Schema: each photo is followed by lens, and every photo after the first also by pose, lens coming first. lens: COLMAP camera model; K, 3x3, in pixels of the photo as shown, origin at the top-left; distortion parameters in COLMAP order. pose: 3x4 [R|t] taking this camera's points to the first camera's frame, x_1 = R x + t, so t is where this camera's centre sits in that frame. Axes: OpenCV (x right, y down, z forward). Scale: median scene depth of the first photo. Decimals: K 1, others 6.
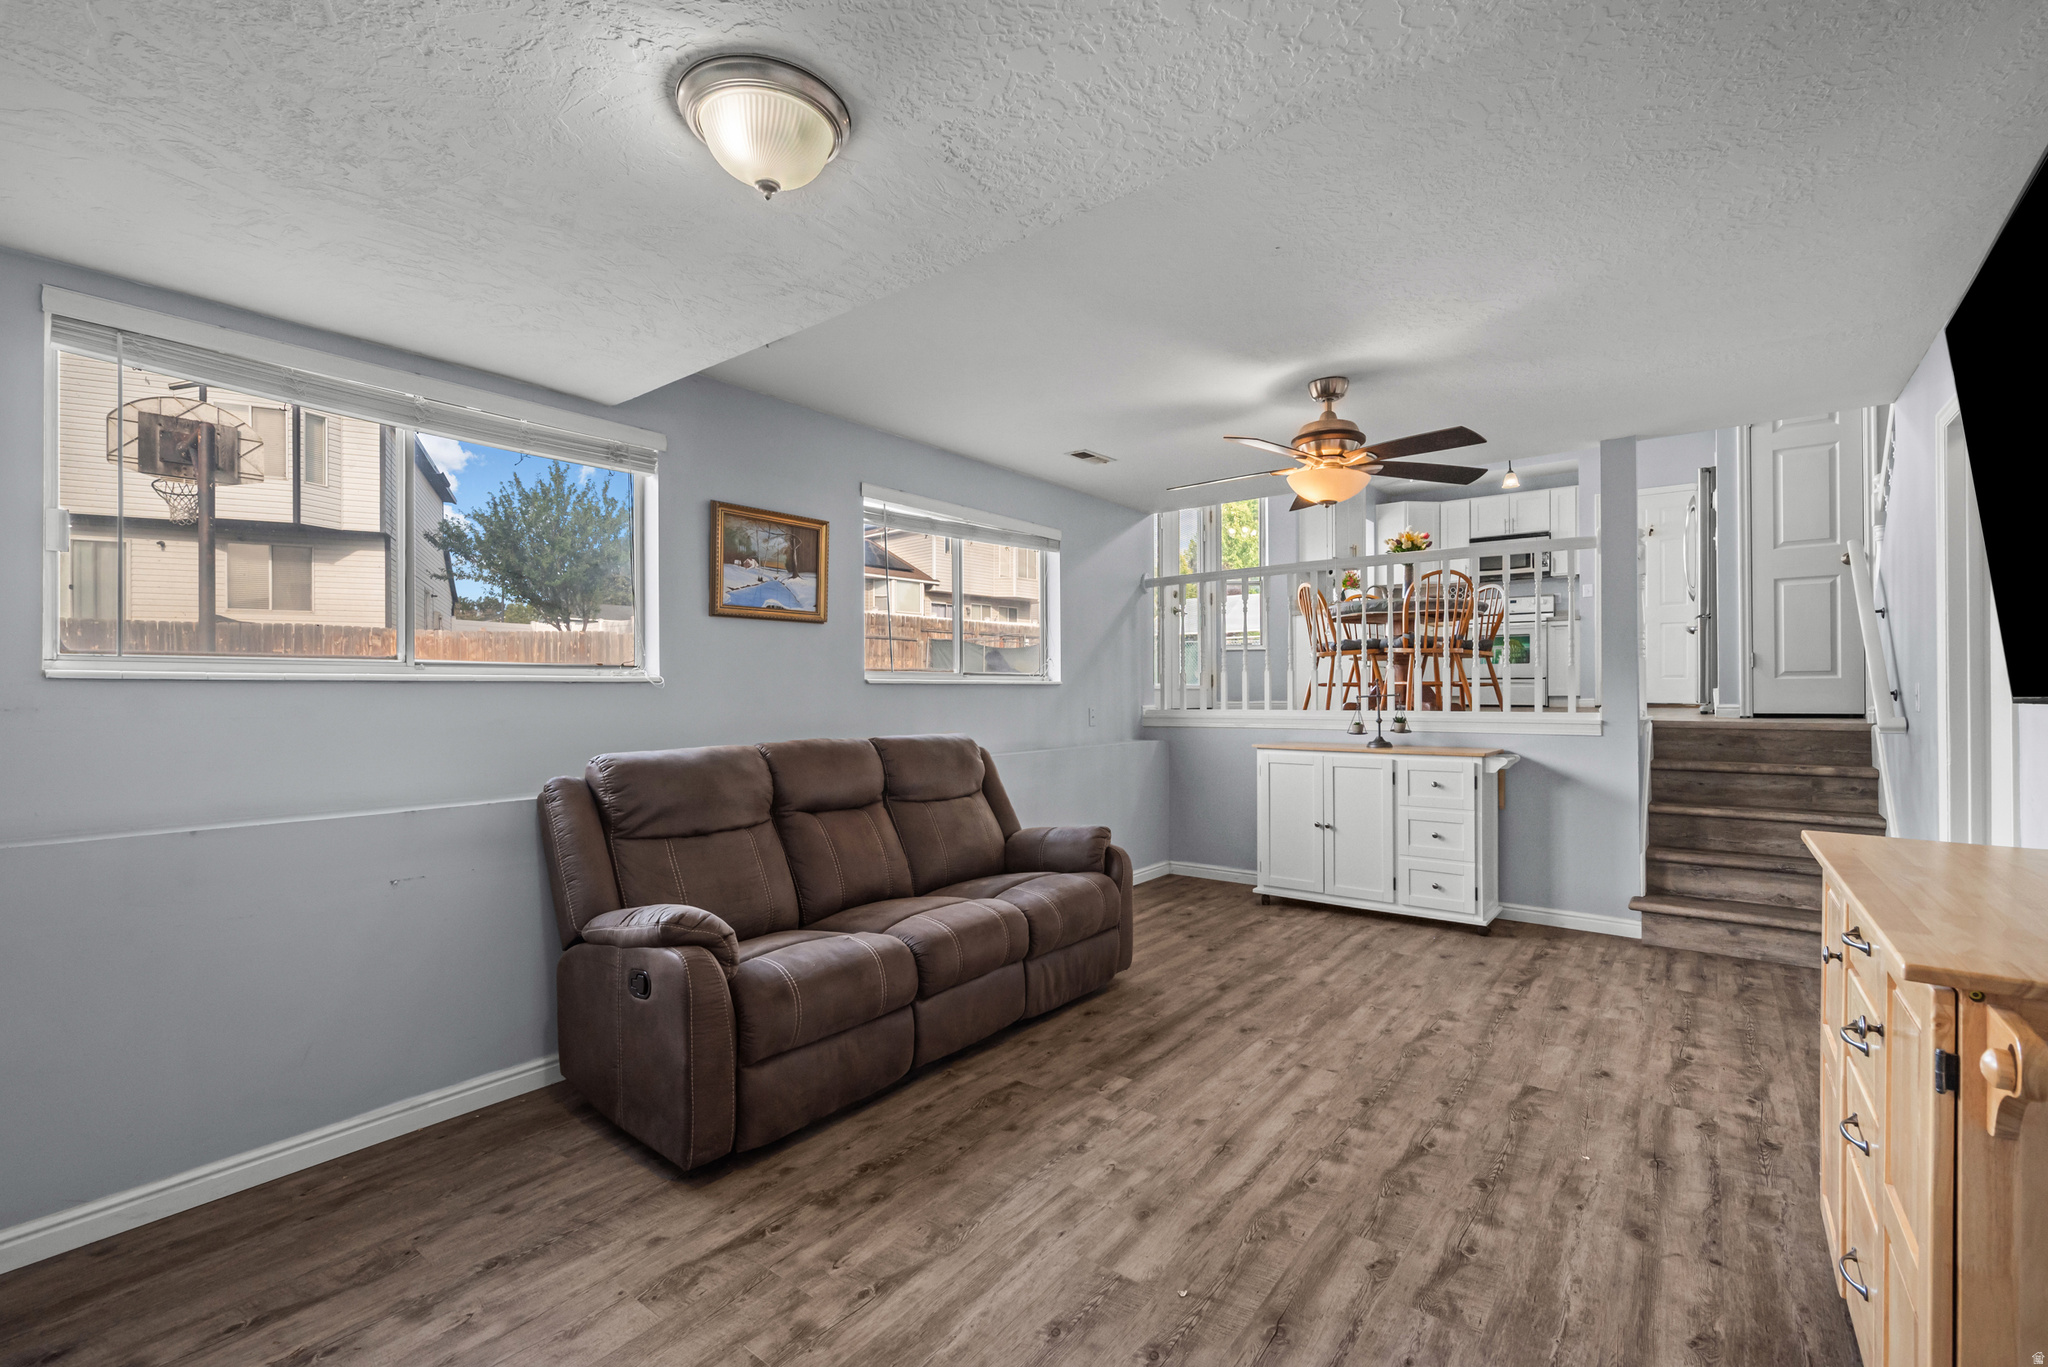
lens RADIAL K [[871.9, 0, 1028.8], [0, 871.9, 694.3], [0, 0, 1]] dist [-0.000372, -0.000366]
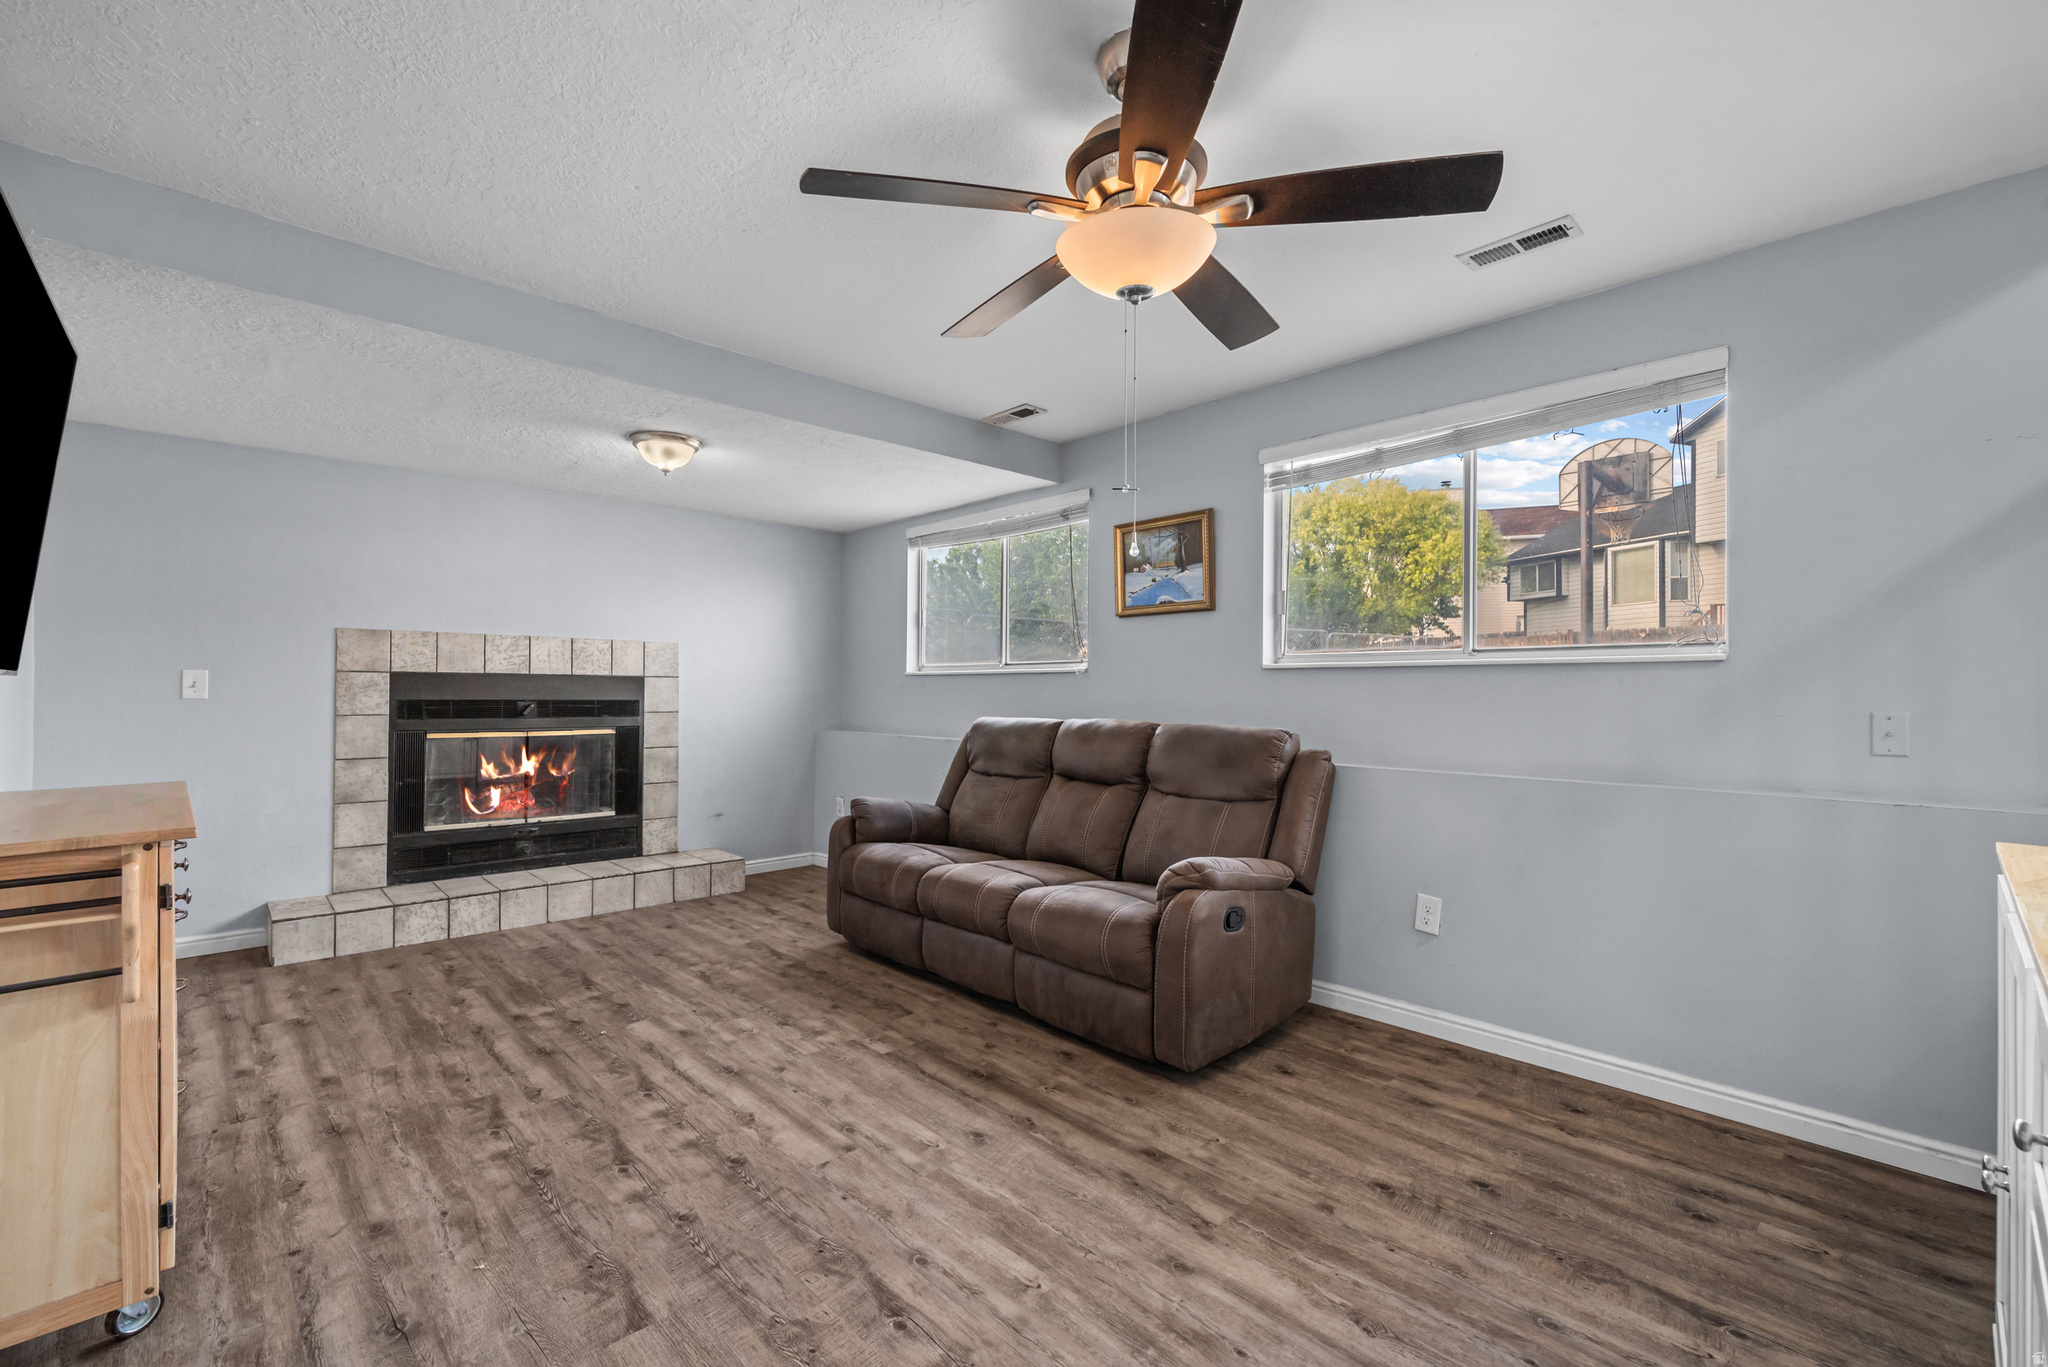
lens RADIAL K [[871.9, 0, 1036.6], [0, 871.9, 682.0], [0, 0, 1]] dist [-0.000372, -0.000366]
pose [[-0.135771, -0.005341, -0.990726, 1.188924], [-0.004635, 0.999978, -0.004756, 0.011082], [0.990729, 0.003946, -0.135792, 1.411302]]
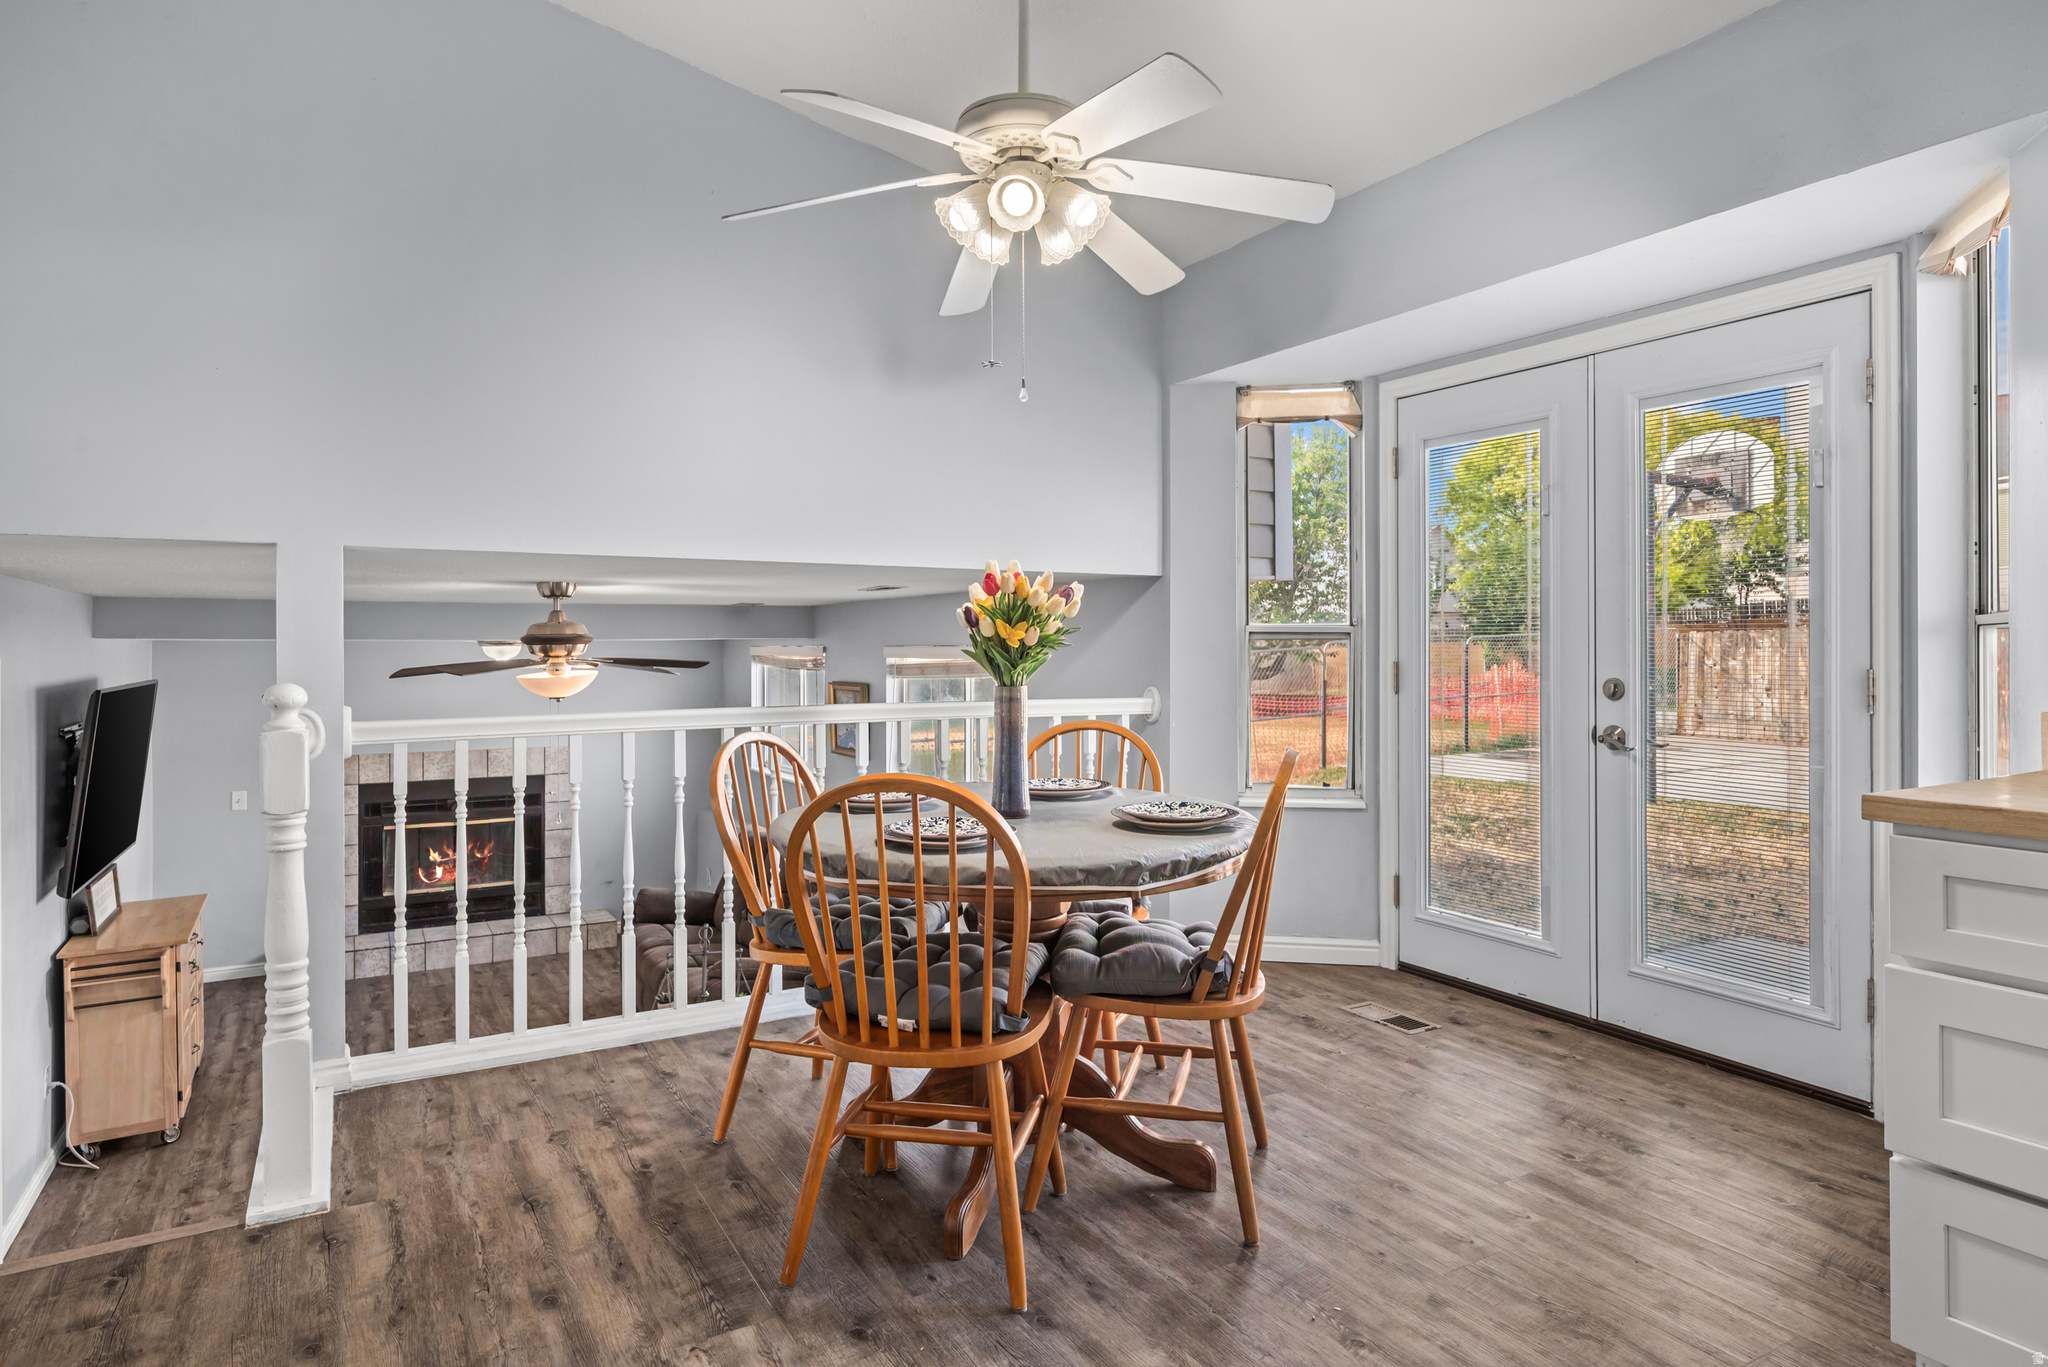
lens RADIAL K [[1157.6, 0, 1027.3], [0, 1157.6, 644.9], [0, 0, 1]] dist [-0.001983, -0.000444]
pose [[-0.358324, 0.001885, -0.933596, 2.012551], [0.005392, 0.999985, -0.000051, -0.390850], [0.933582, -0.005052, -0.358329, 2.827144]]
